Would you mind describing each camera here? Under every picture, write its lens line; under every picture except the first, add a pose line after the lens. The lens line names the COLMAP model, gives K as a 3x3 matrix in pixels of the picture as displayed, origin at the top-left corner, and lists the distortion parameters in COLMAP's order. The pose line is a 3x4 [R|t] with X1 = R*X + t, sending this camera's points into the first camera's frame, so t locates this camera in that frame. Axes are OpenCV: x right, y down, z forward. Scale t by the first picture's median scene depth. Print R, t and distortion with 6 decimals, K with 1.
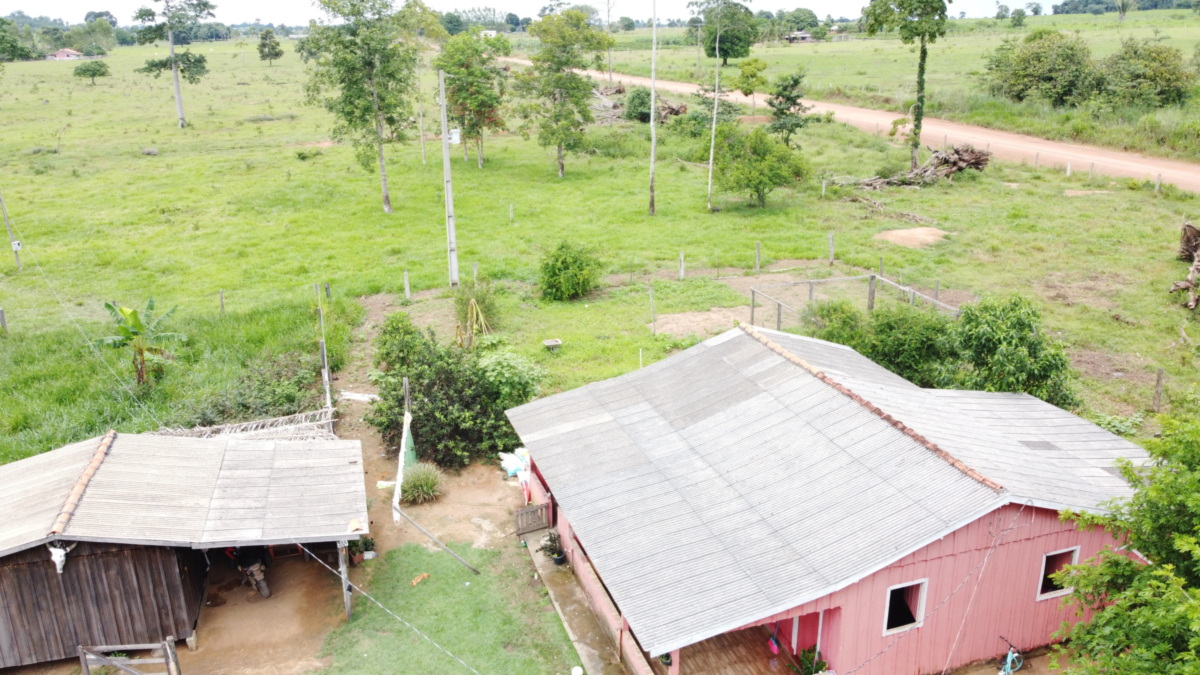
lens RADIAL K [[915.7, 0, 592.4], [0, 915.7, 333.7], [0, 0, 1]] dist [-0.004364, -0.001933]
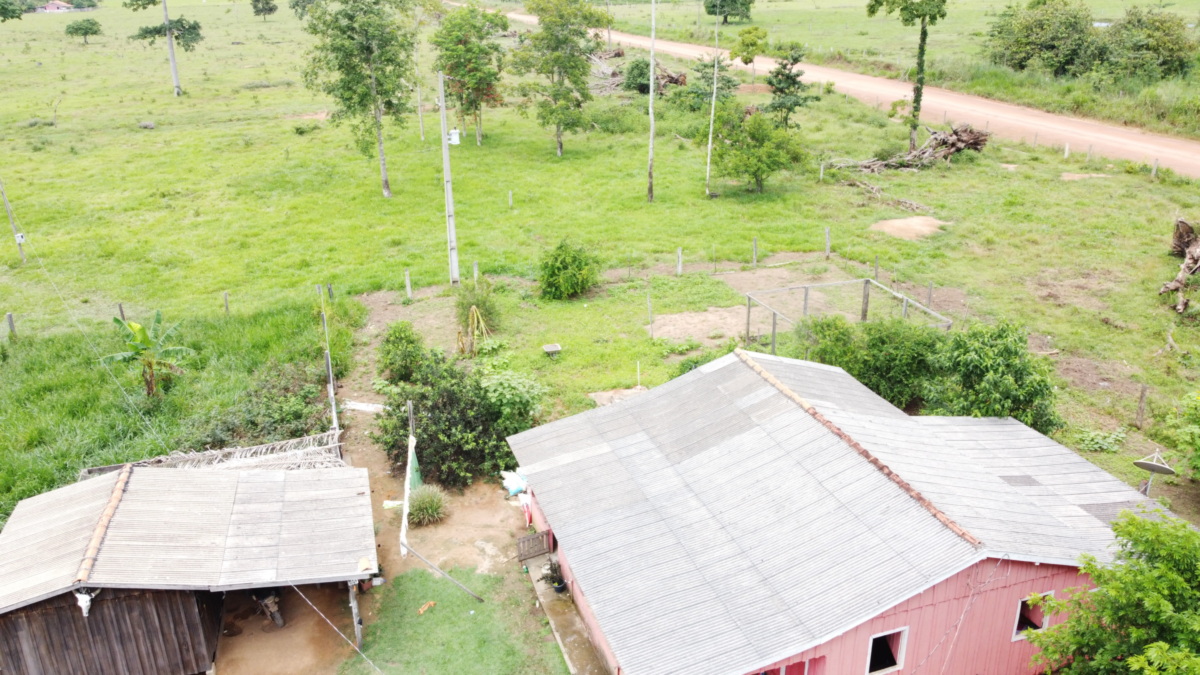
lens RADIAL K [[915.7, 0, 592.4], [0, 915.7, 333.7], [0, 0, 1]] dist [-0.004364, -0.001933]
pose [[0.999999, -0.000380, 0.001277, 0.000045], [0.000313, 0.998655, 0.051841, -0.060527], [-0.001295, -0.051841, 0.998655, -0.018404]]
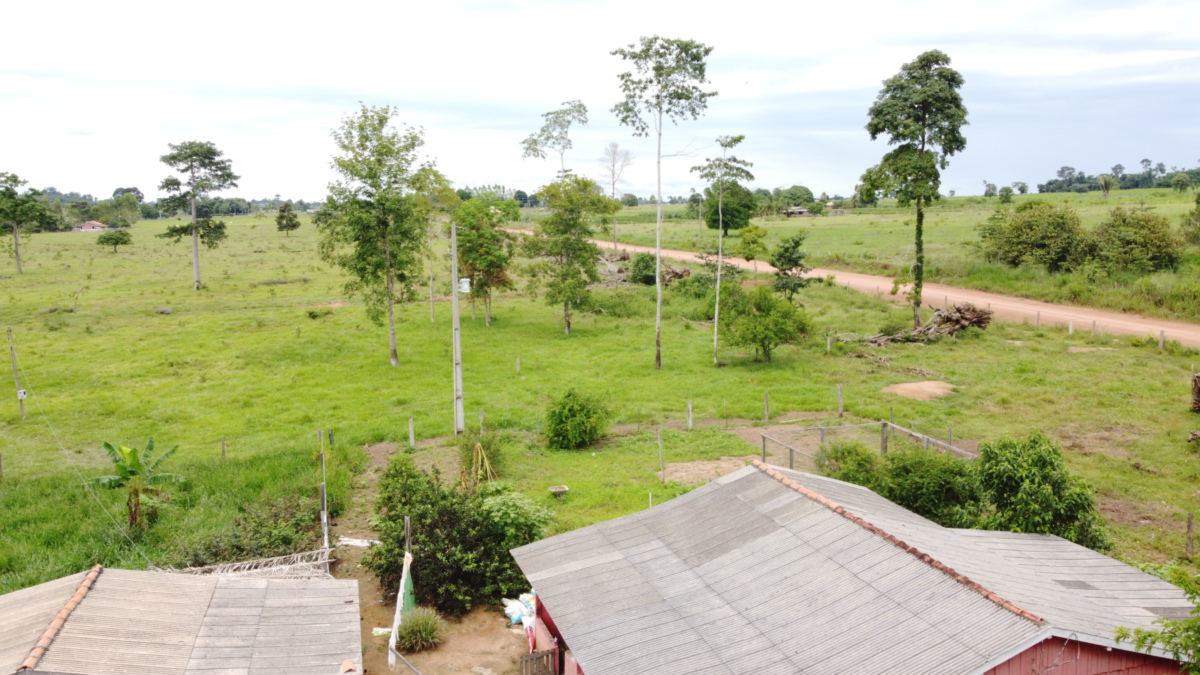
lens RADIAL K [[916.5, 0, 592.5], [0, 916.5, 332.2], [0, 0, 1]] dist [-0.008356, 0.002996]
pose [[0.999982, 0.003556, -0.004762, -0.003962], [-0.004371, 0.982932, -0.183918, 0.025369], [0.004027, 0.183935, 0.982930, 0.012538]]
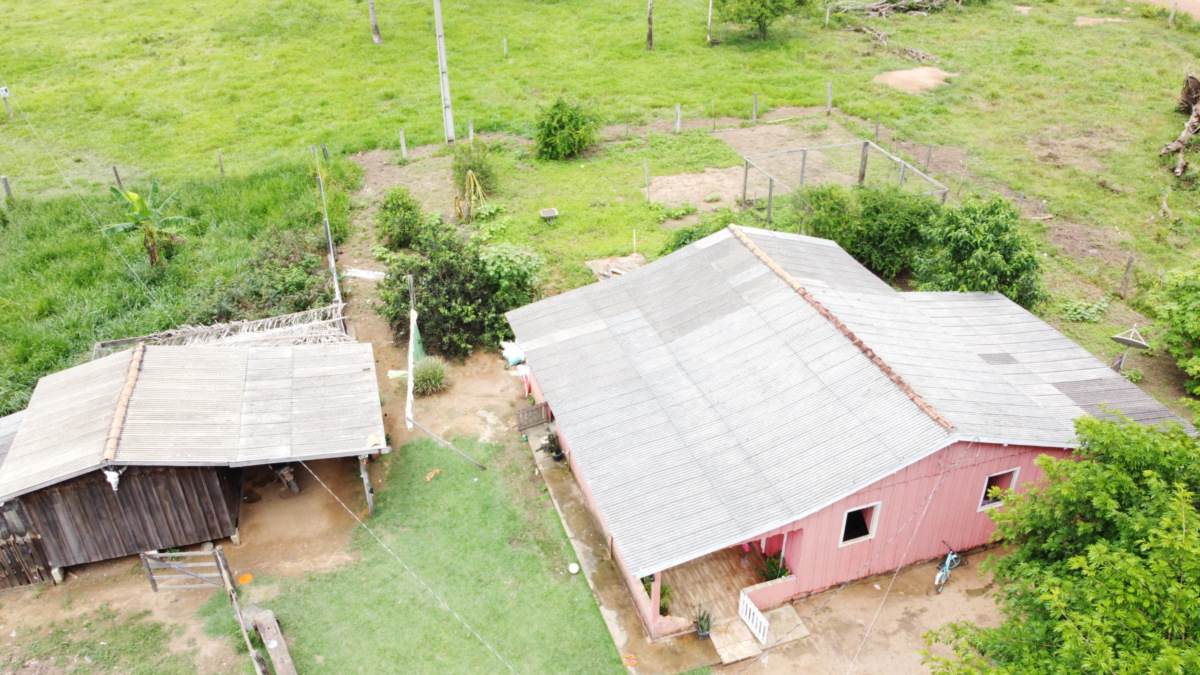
lens RADIAL K [[915.7, 0, 592.4], [0, 915.7, 333.7], [0, 0, 1]] dist [-0.004364, -0.001933]
pose [[0.999995, -0.001087, 0.002912, 0.001877], [0.000393, 0.973572, 0.228382, -0.094684], [-0.003083, -0.228380, 0.973567, -0.029475]]
